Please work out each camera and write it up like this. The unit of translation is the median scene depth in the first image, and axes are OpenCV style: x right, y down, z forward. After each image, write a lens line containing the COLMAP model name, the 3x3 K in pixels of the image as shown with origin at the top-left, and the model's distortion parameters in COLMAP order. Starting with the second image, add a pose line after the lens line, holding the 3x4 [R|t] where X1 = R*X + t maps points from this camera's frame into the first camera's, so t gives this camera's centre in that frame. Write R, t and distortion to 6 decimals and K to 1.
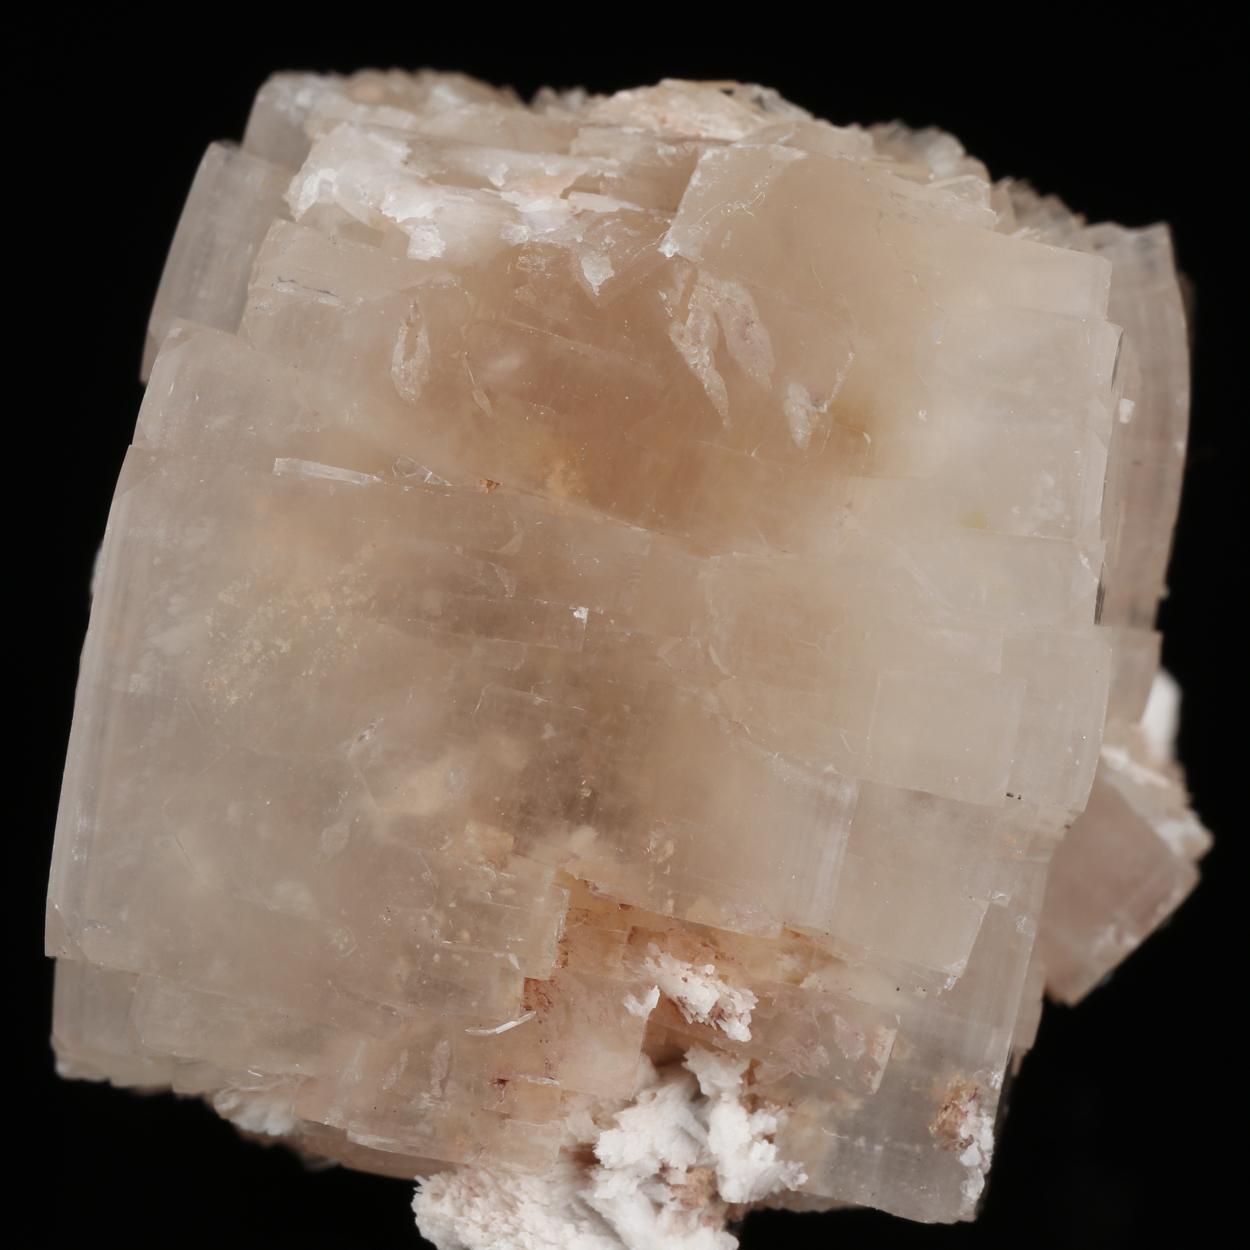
lens RADIAL K [[7720.8, 0, 625.0], [0, 7720.8, 625.0], [0, 0, 1]] dist [0.204364, 27.263500]
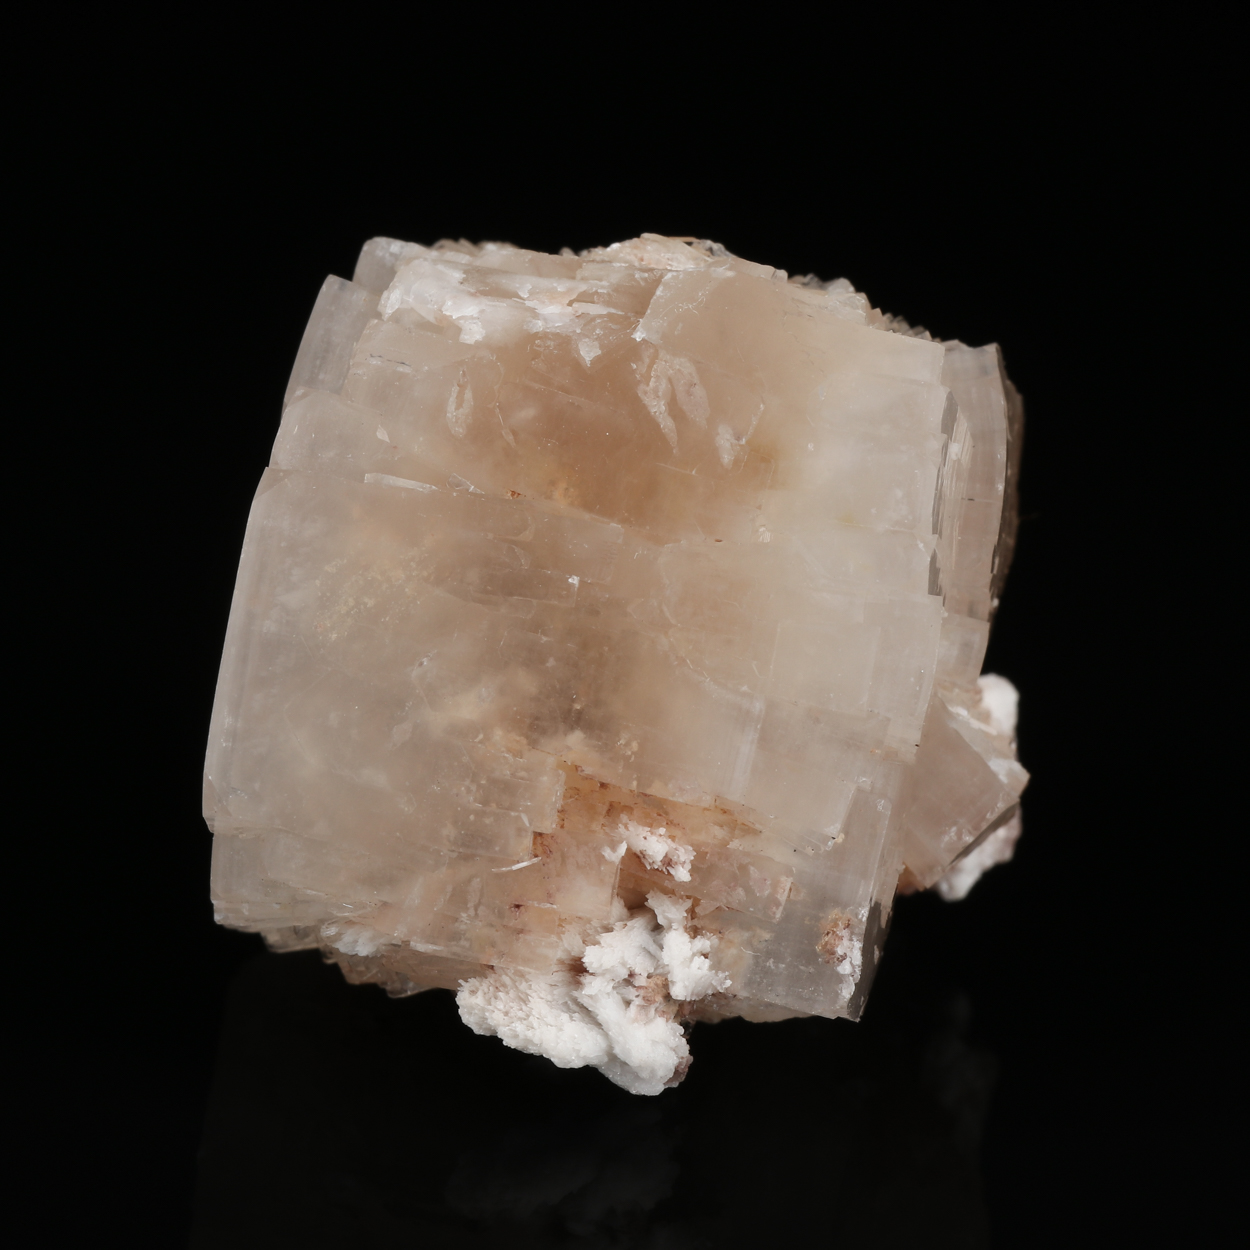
lens RADIAL K [[7720.8, 0, 625.0], [0, 7720.8, 625.0], [0, 0, 1]] dist [0.204364, 27.263500]
pose [[0.998865, 0.005360, -0.047328, 0.071934], [-0.010745, 0.993392, -0.114268, 0.170938], [0.046403, 0.114646, 0.992322, -0.433683]]
